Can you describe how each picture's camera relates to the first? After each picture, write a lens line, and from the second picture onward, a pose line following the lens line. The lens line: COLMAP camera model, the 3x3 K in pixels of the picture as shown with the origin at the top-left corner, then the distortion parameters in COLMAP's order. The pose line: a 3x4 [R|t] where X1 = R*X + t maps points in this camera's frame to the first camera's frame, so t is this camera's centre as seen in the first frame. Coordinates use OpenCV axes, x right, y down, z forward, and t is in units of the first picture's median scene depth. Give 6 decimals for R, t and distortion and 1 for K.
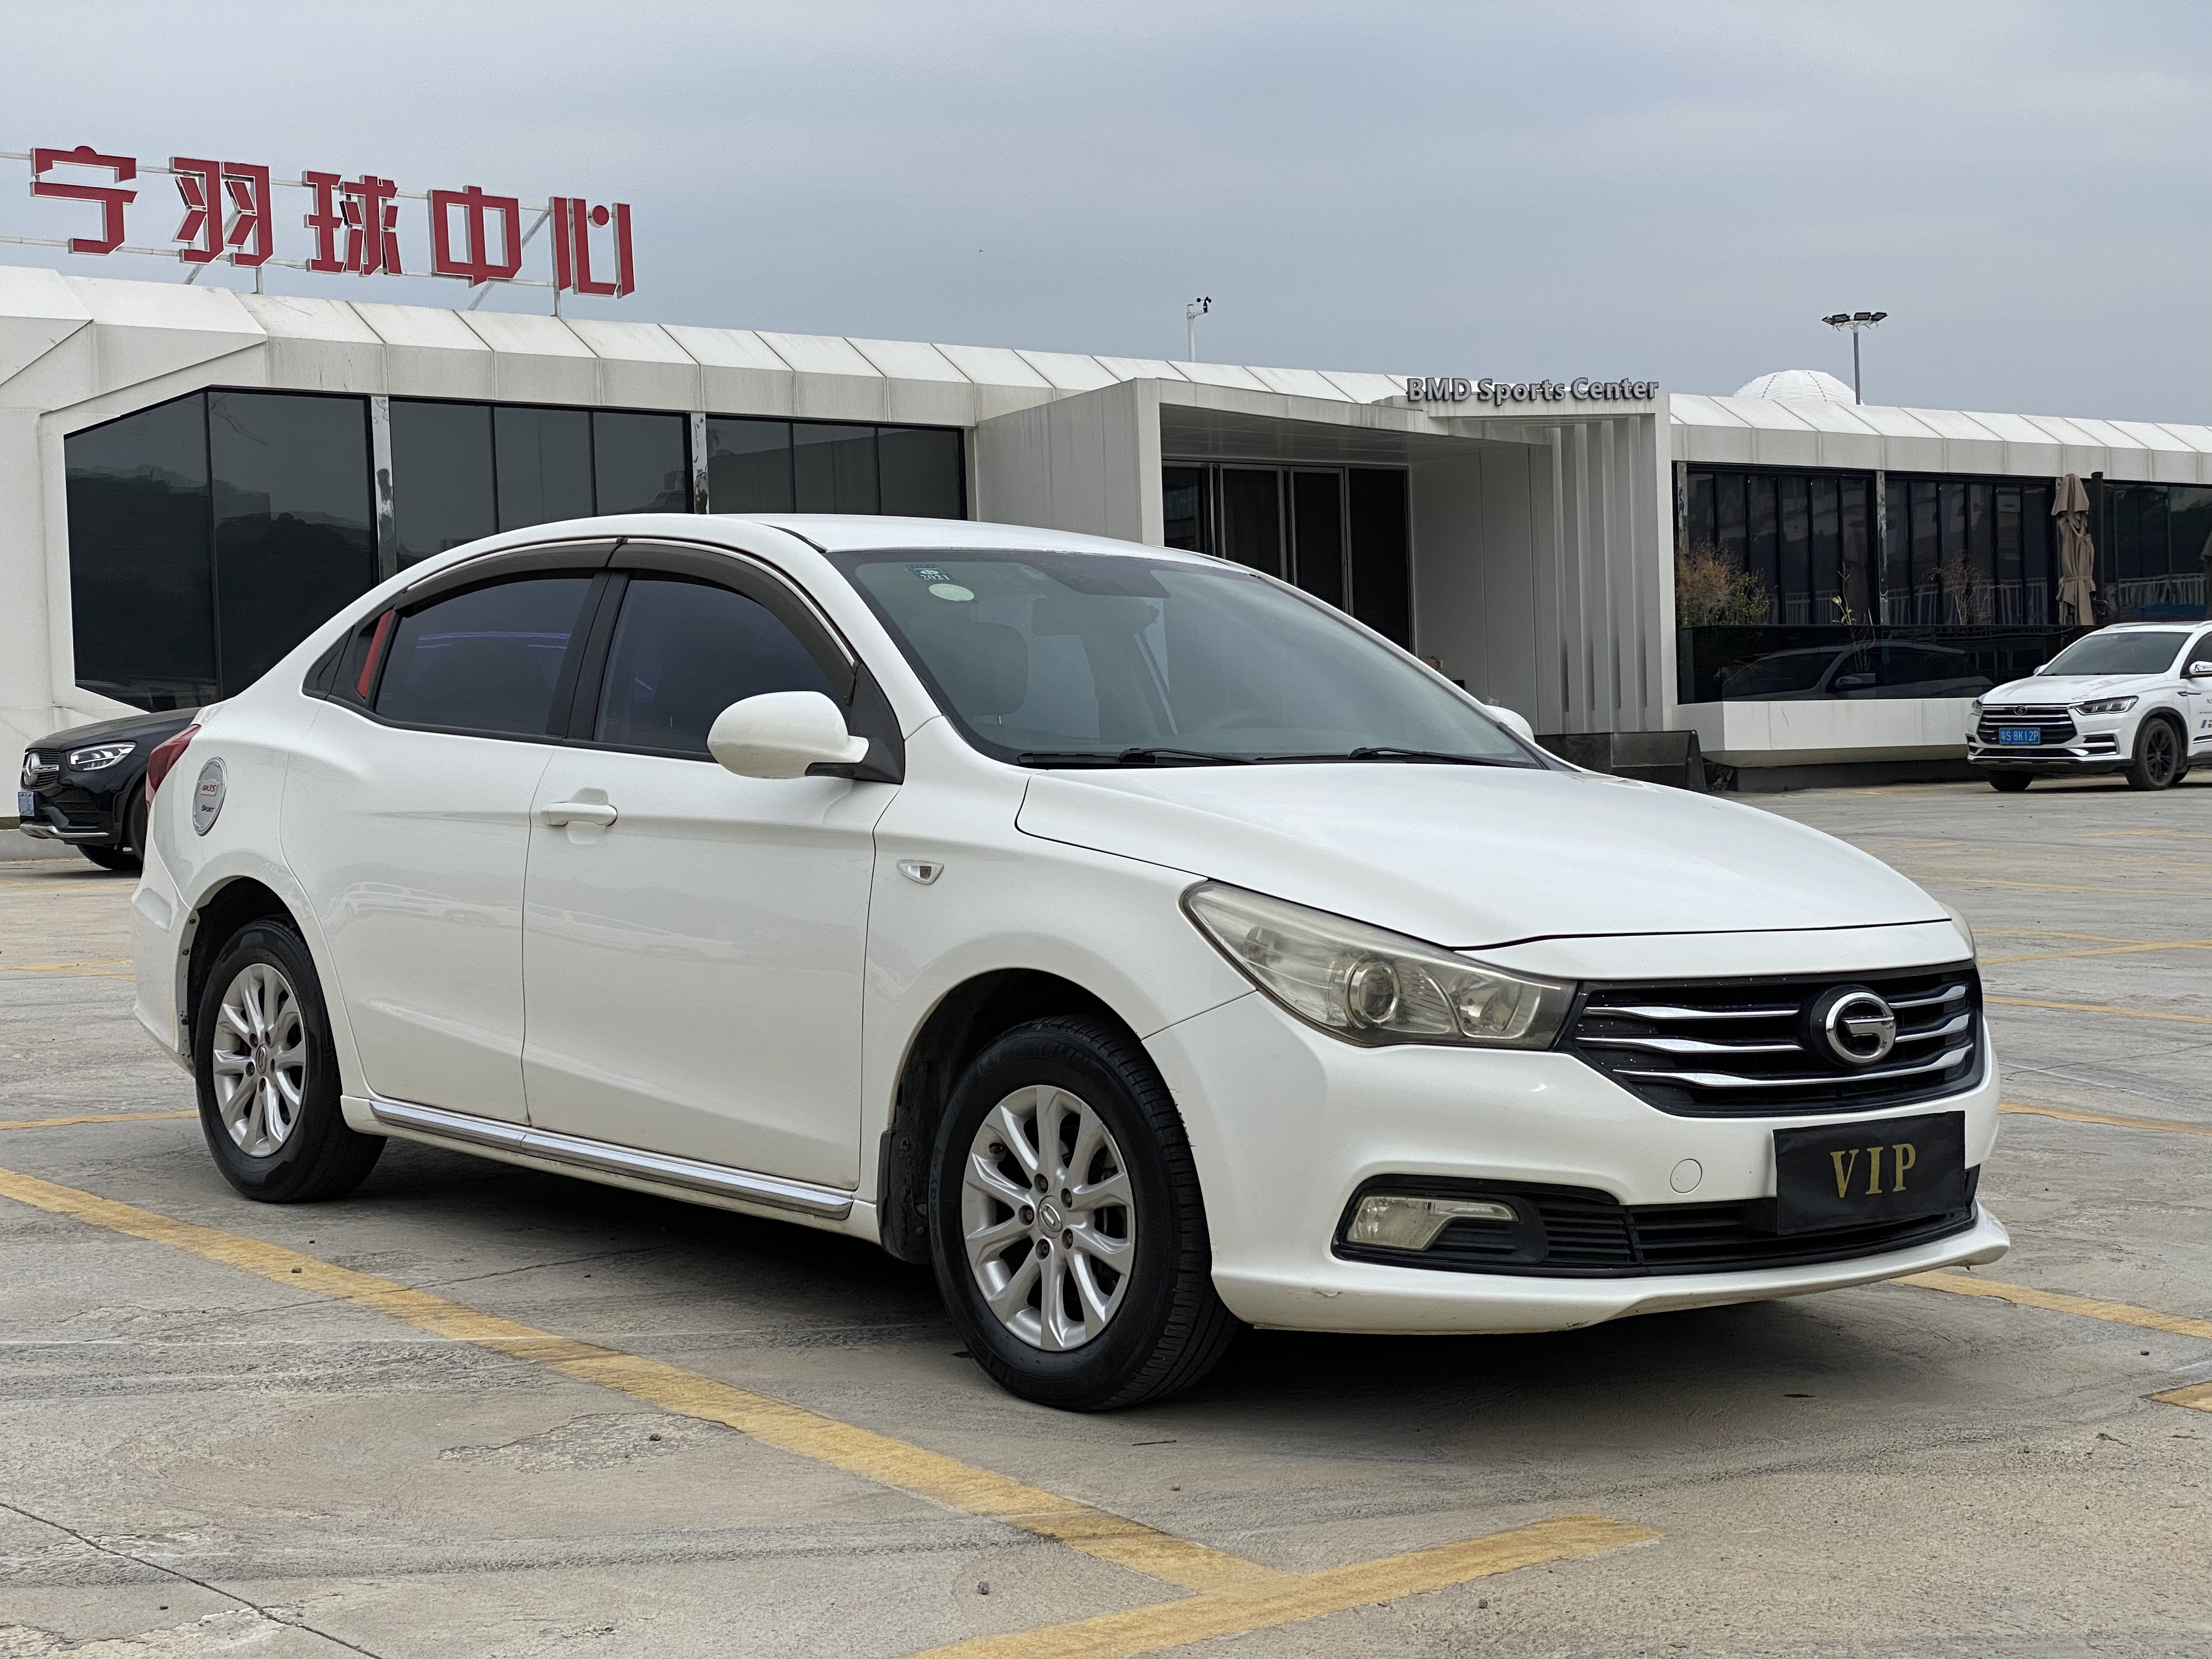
lens RADIAL K [[3338.2, 0, 1106.0], [0, 3338.2, 829.5], [0, 0, 1]] dist [0.119001, -0.137566]
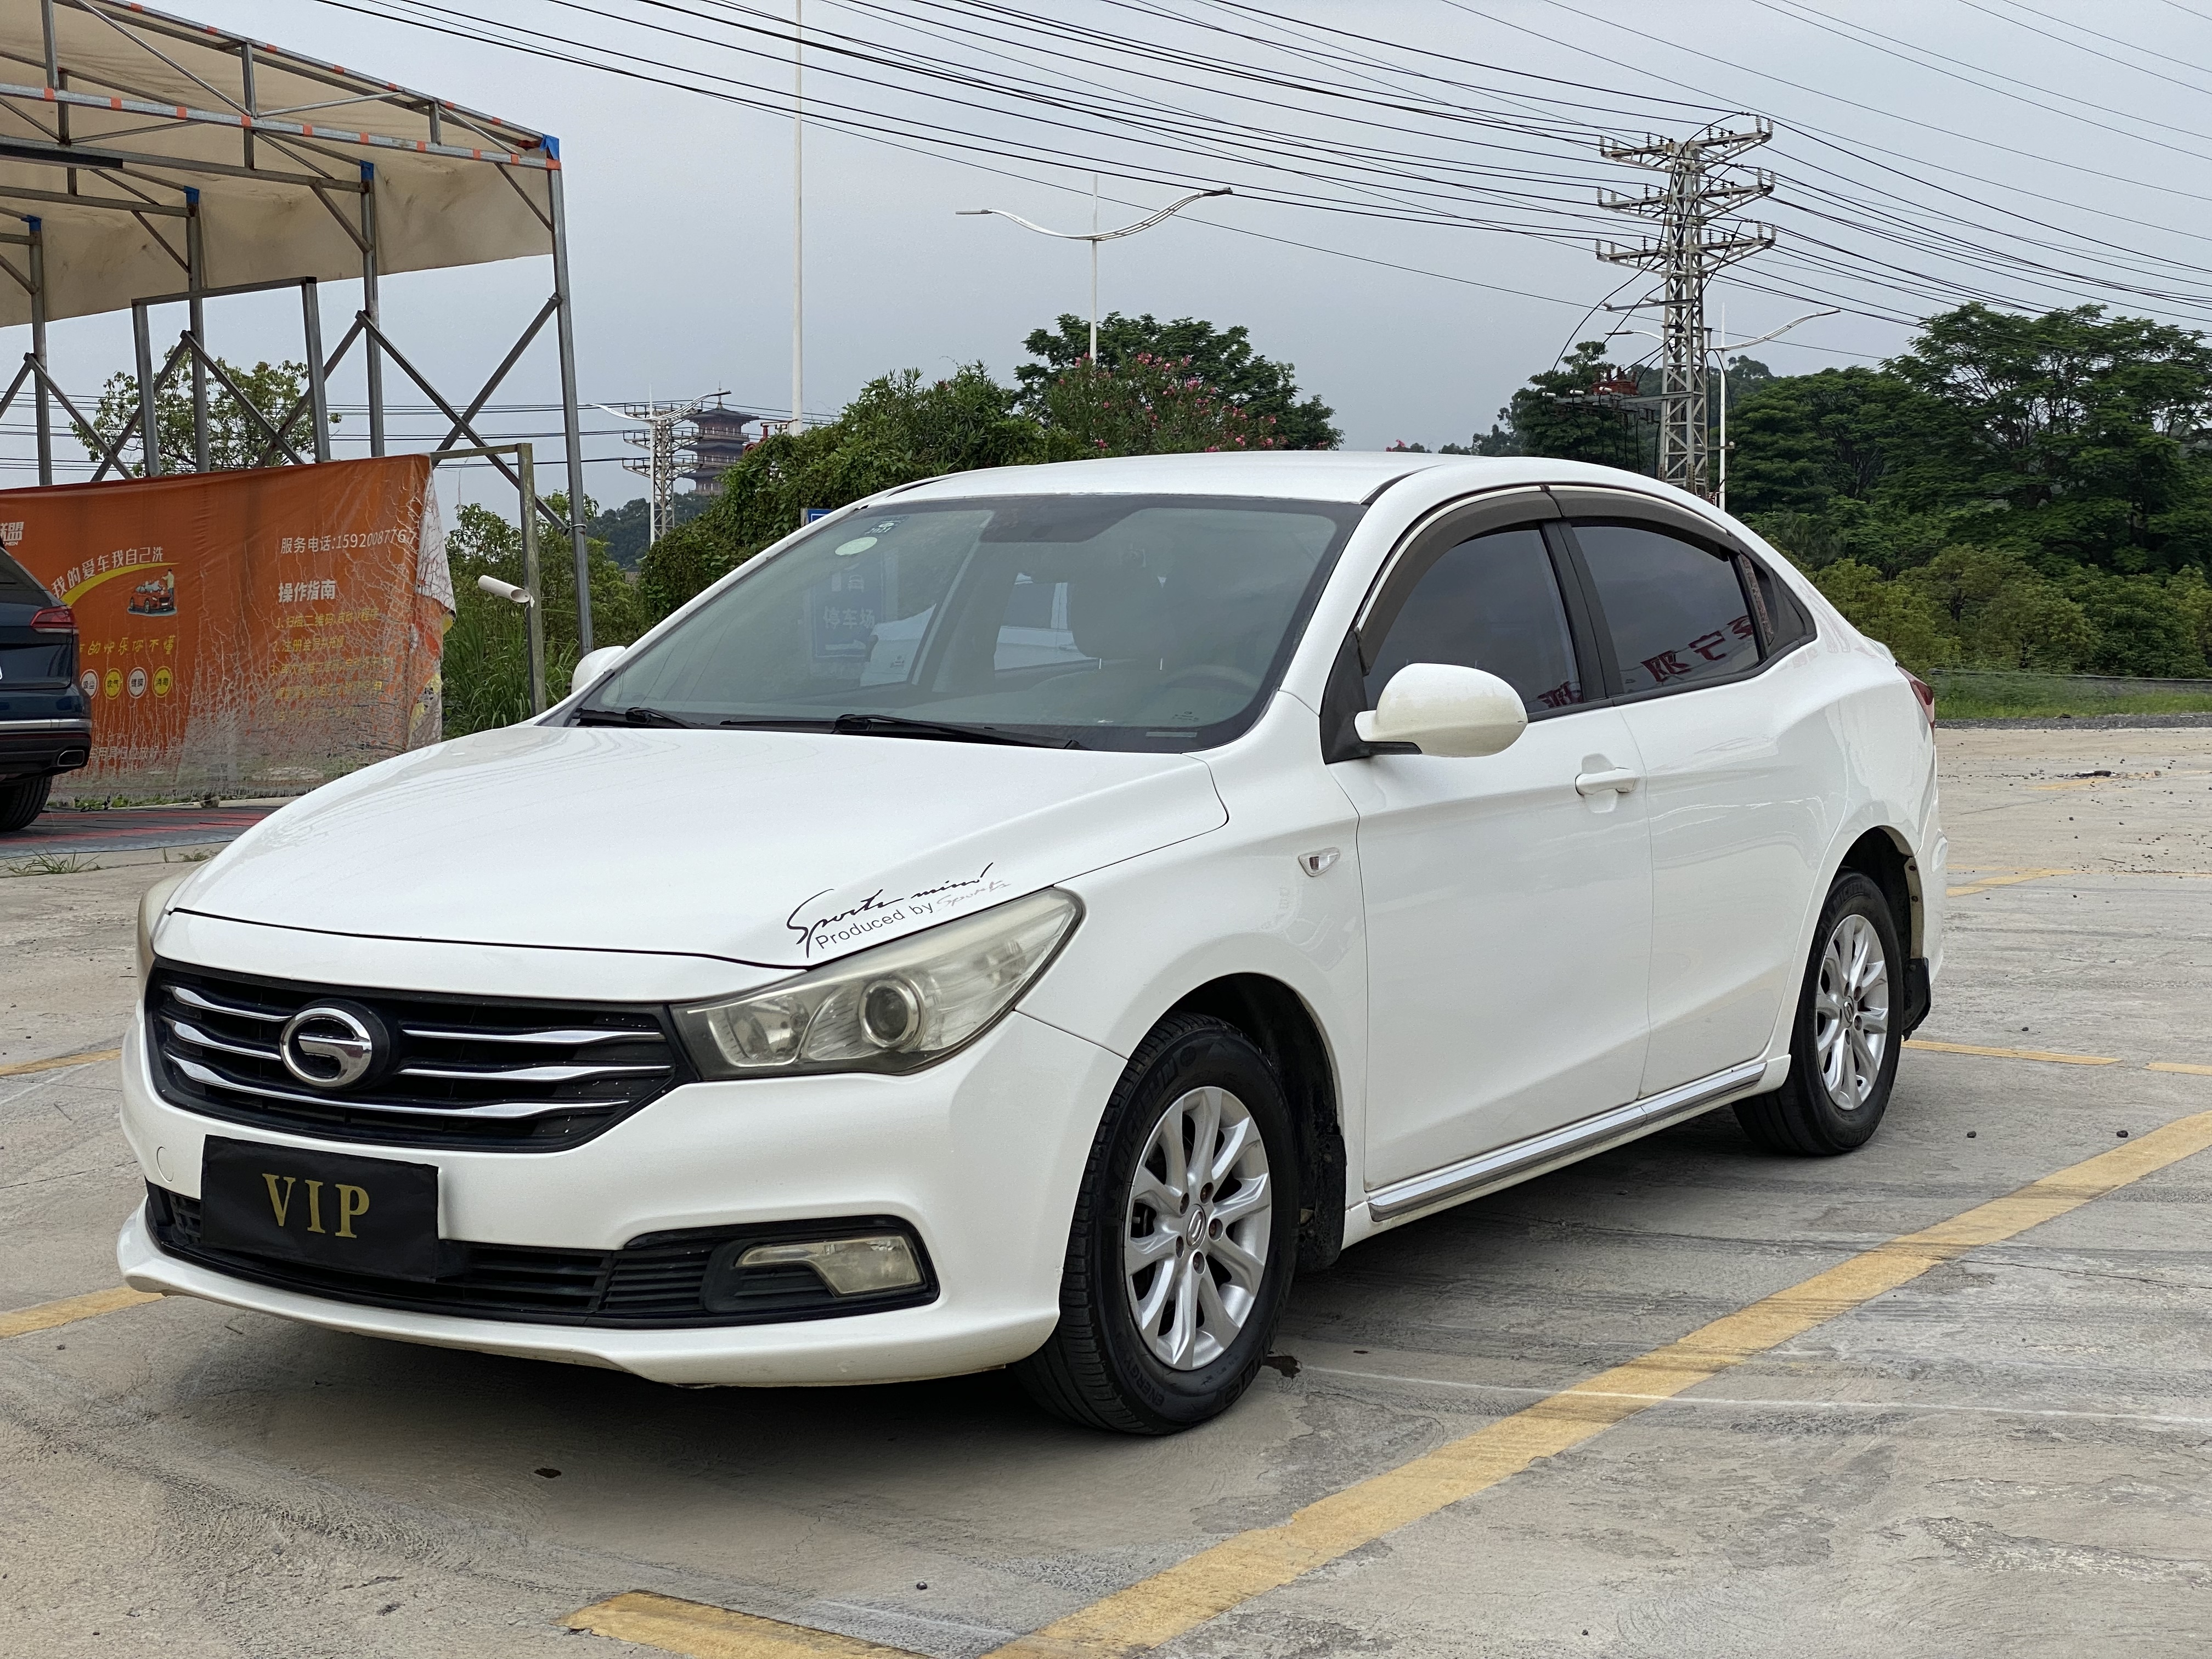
lens RADIAL K [[3338.2, 0, 1106.0], [0, 3338.2, 829.5], [0, 0, 1]] dist [0.119001, -0.137566]
pose [[0.271254, 0.068606, -0.960060, 1.039162], [-0.025867, 0.997616, 0.063982, -0.056631], [0.962160, 0.007478, 0.272381, 0.869977]]
